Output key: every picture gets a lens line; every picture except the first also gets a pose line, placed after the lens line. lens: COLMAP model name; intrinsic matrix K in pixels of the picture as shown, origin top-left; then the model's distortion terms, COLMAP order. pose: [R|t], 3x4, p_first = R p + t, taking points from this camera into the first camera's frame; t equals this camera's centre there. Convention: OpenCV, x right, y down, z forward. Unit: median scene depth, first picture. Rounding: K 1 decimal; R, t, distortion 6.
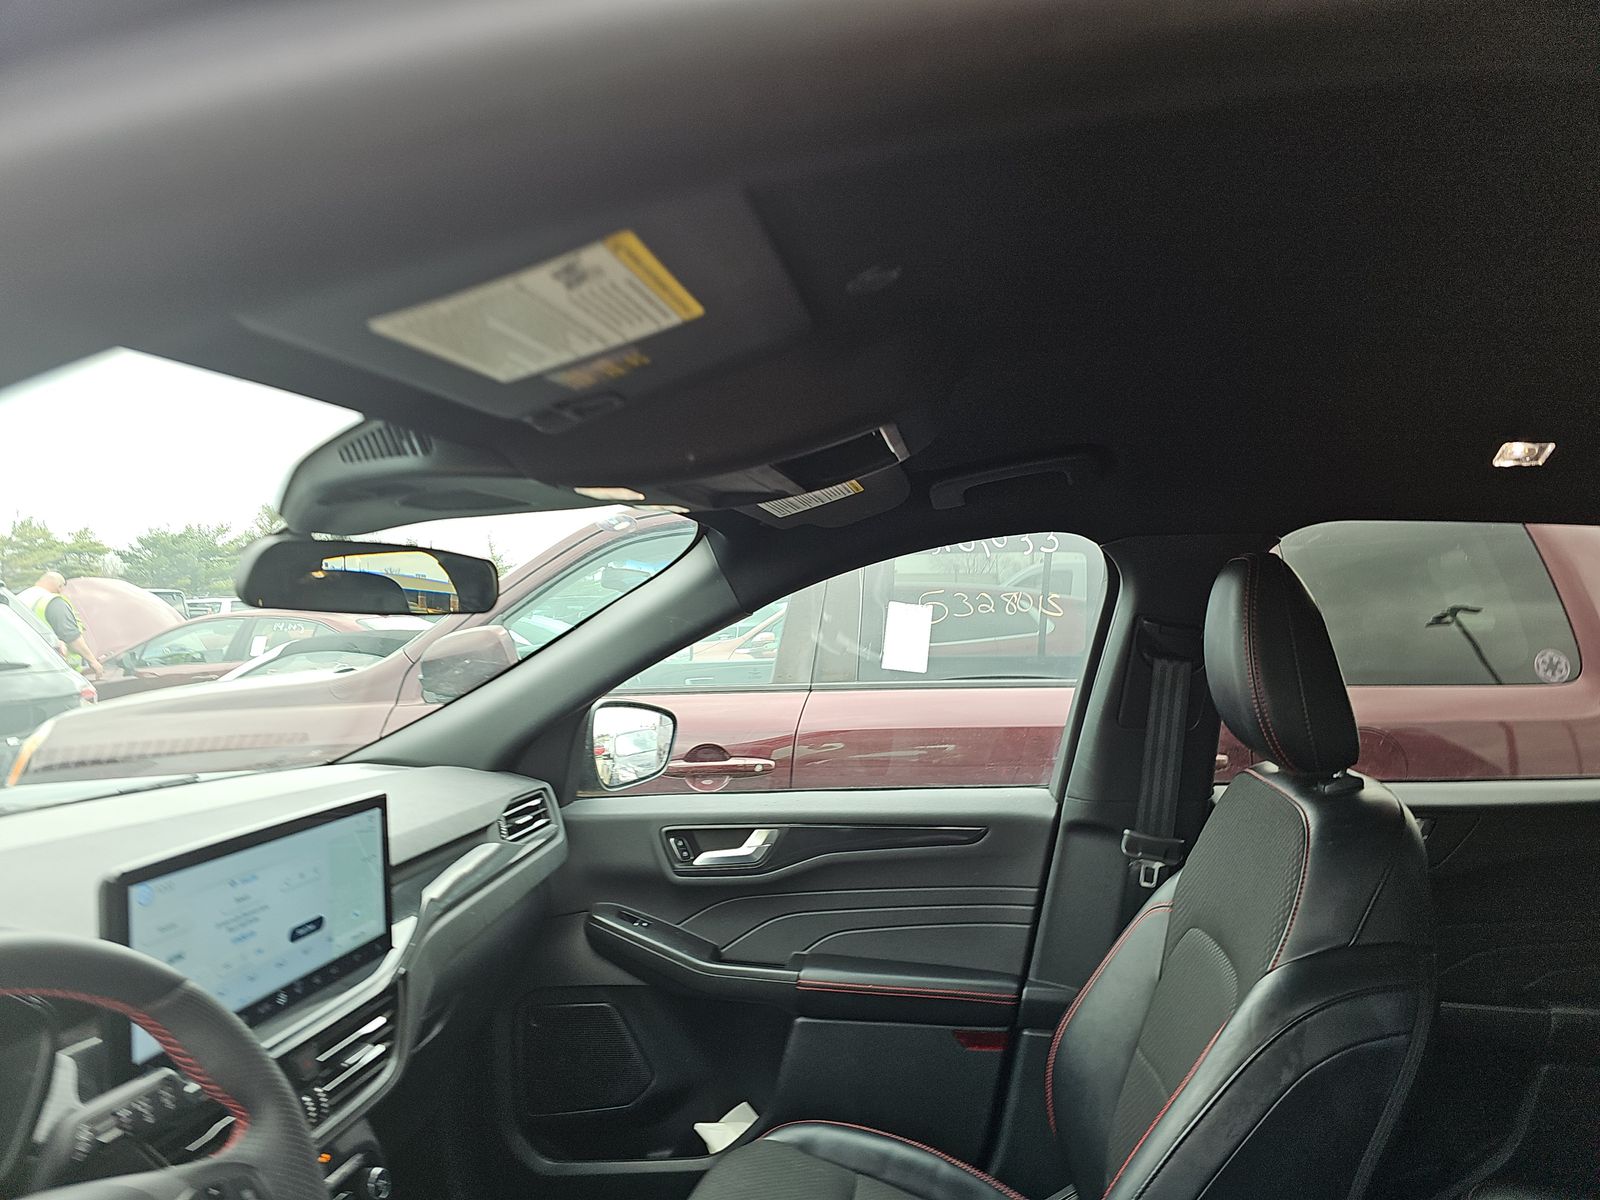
lens RADIAL K [[1044.2, 0, 800.7], [0, 1044.2, 586.7], [0, 0, 1]] dist [0.068320, -0.061202]
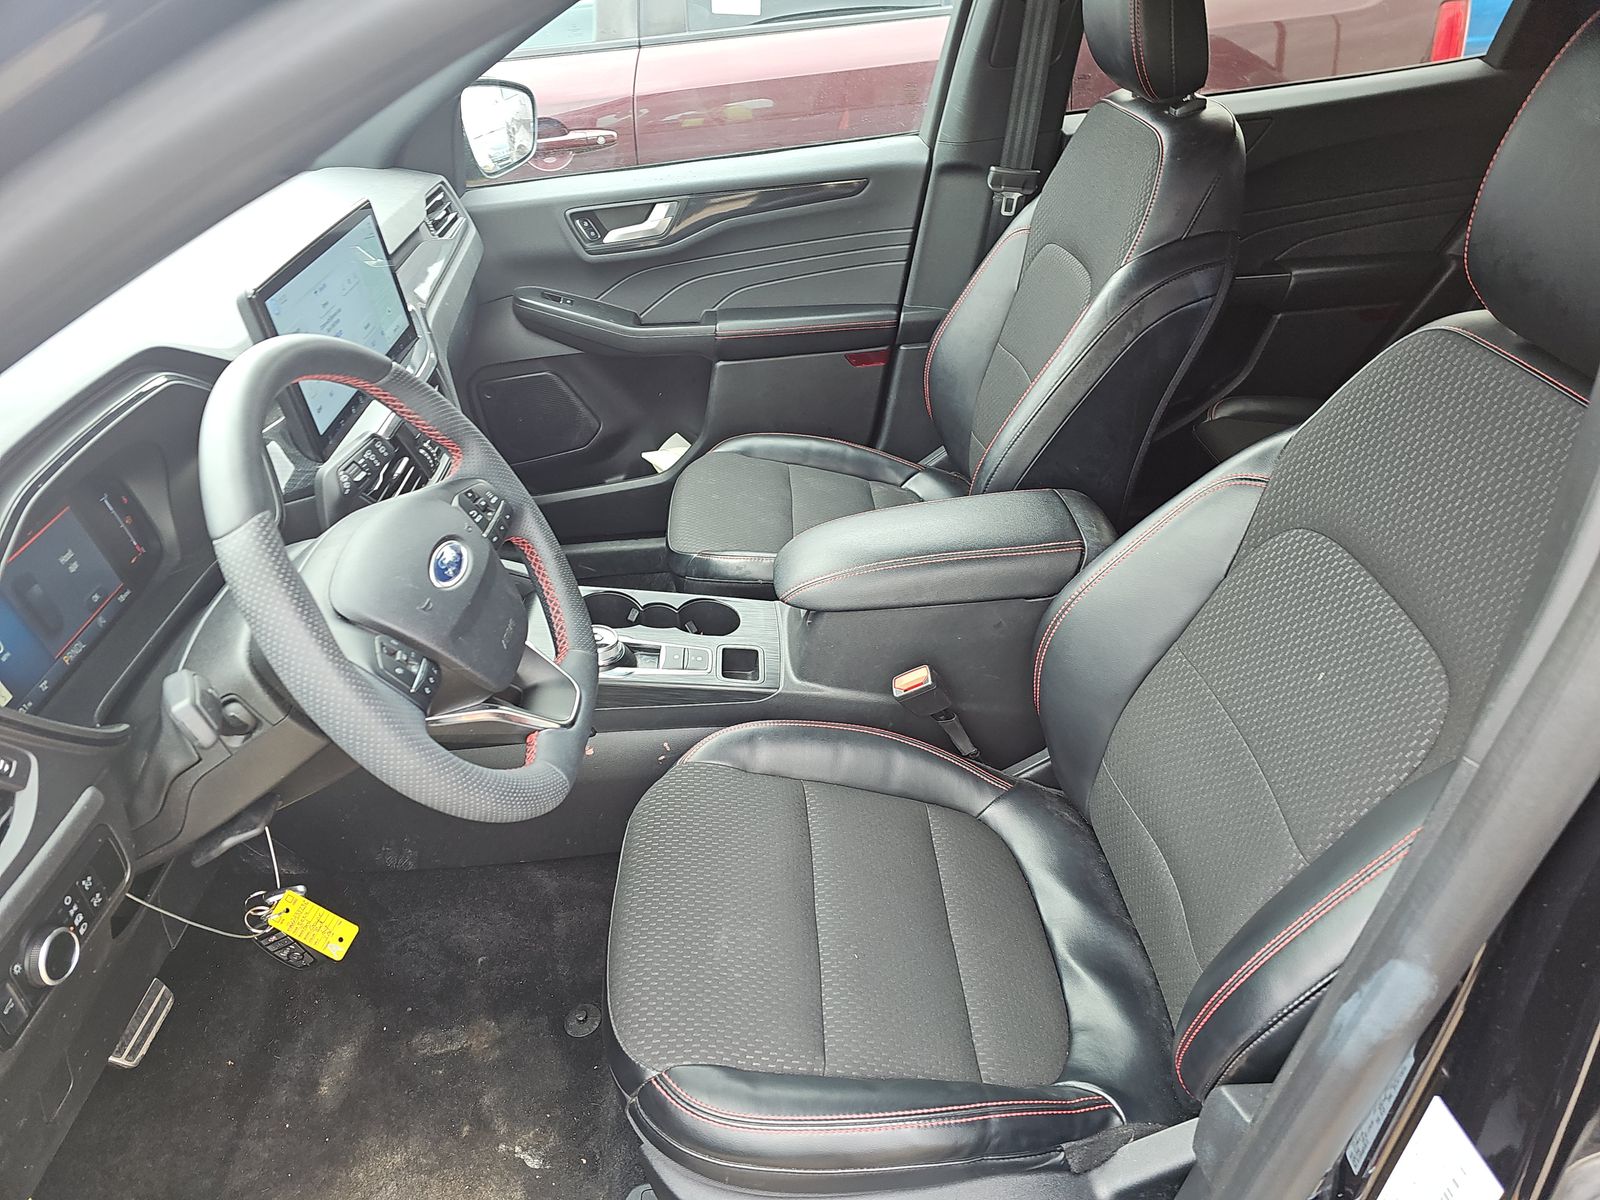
lens RADIAL K [[1044.2, 0, 800.7], [0, 1044.2, 586.7], [0, 0, 1]] dist [0.068320, -0.061202]
pose [[0.973696, -0.164384, 0.157778, -0.145680], [0.049642, 0.828876, 0.557225, -0.040424], [-0.222377, -0.534735, 0.815234, -0.133715]]
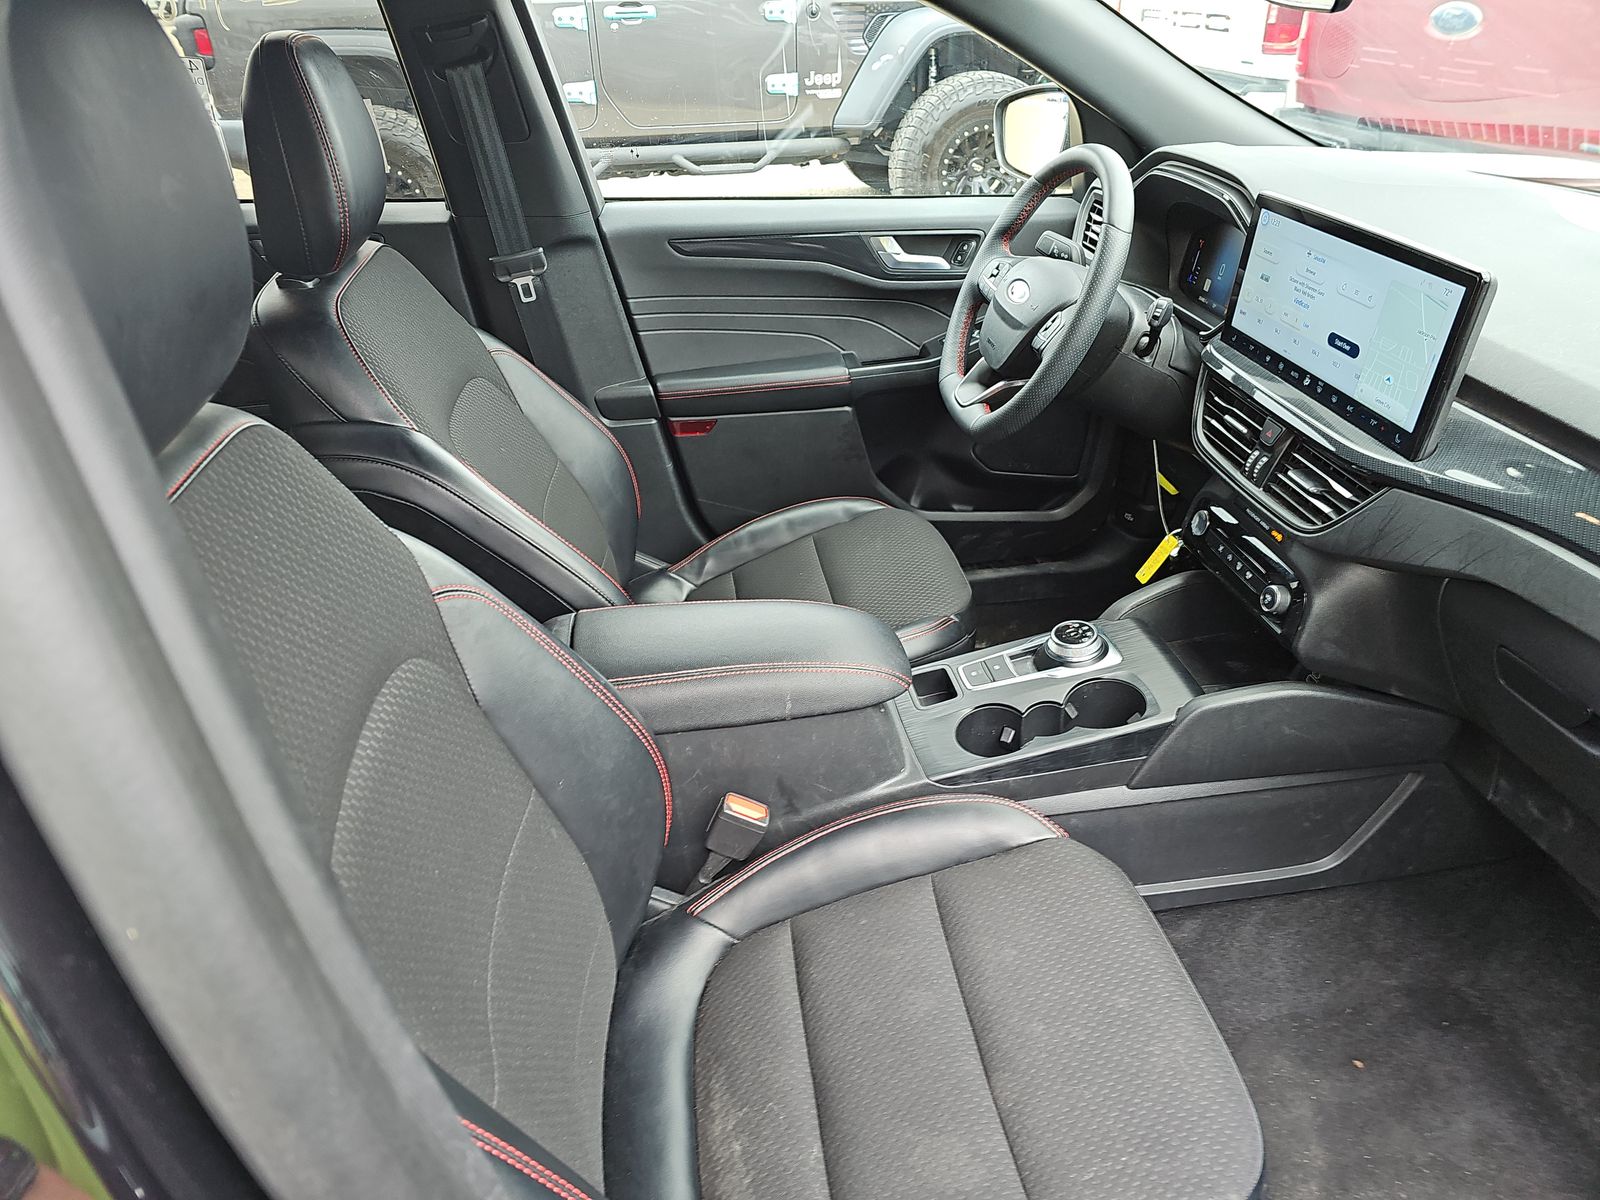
lens RADIAL K [[1043.0, 0, 800.0], [0, 1043.0, 600.0], [0, 0, 1]] dist [-0.004113, -0.010374]
pose [[-0.944454, 0.209919, -0.252866, 0.225361], [0.054064, 0.858178, 0.510497, -0.008875], [0.324167, 0.468470, -0.821859, 1.144862]]
